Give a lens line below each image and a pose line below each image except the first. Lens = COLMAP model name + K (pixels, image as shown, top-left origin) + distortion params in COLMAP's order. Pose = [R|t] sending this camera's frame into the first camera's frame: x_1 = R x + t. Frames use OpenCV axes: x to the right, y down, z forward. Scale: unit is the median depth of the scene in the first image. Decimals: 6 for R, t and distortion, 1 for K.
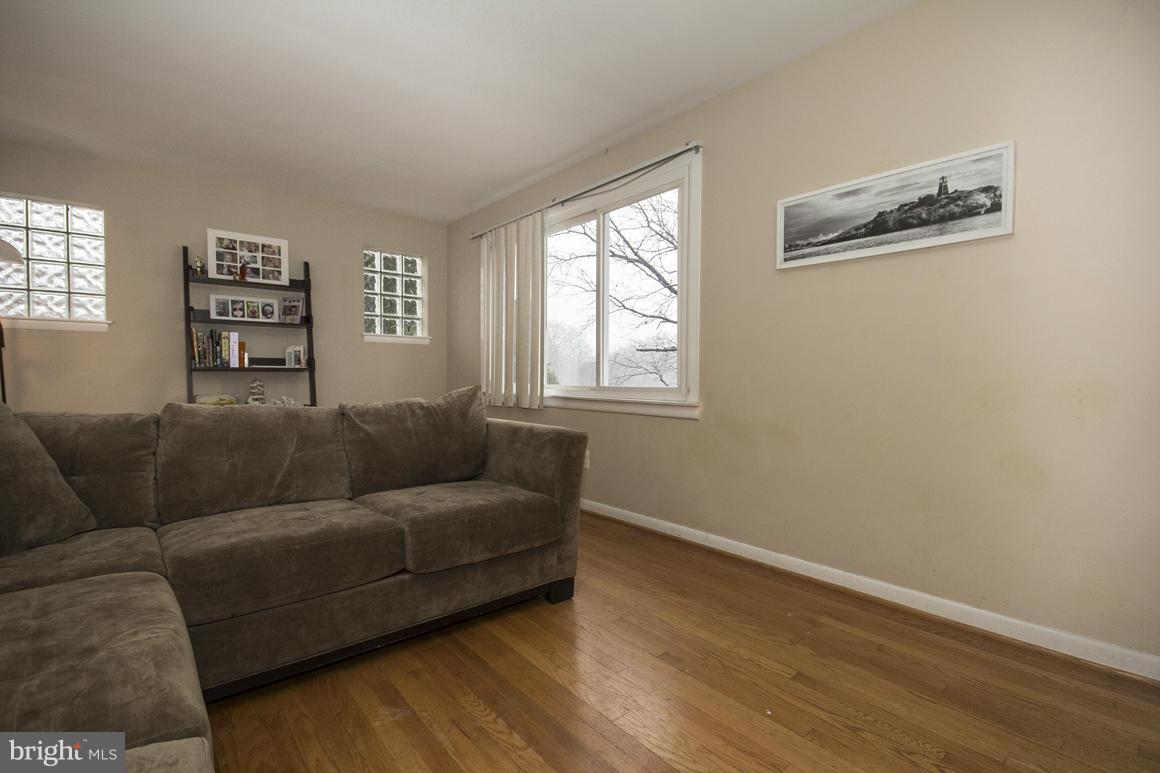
lens RADIAL K [[534.1, 0, 586.0], [0, 534.1, 394.6], [0, 0, 1]] dist [-0.016093, -0.000330]
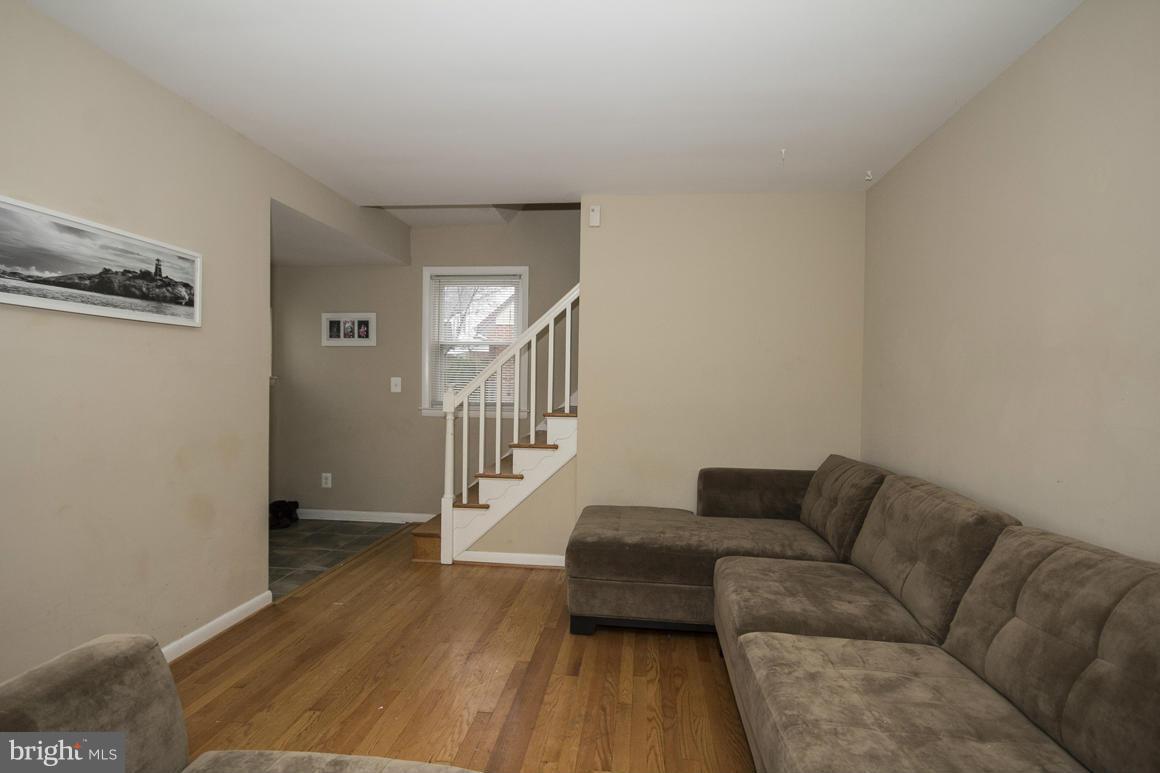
lens RADIAL K [[564.3, 0, 577.7], [0, 564.3, 393.9], [0, 0, 1]] dist [0.000588, 0.001087]
pose [[-0.688418, -0.033676, 0.724532, -0.380826], [0.007016, 0.998566, 0.053079, -0.099501], [-0.725280, 0.041624, -0.687194, 0.603735]]
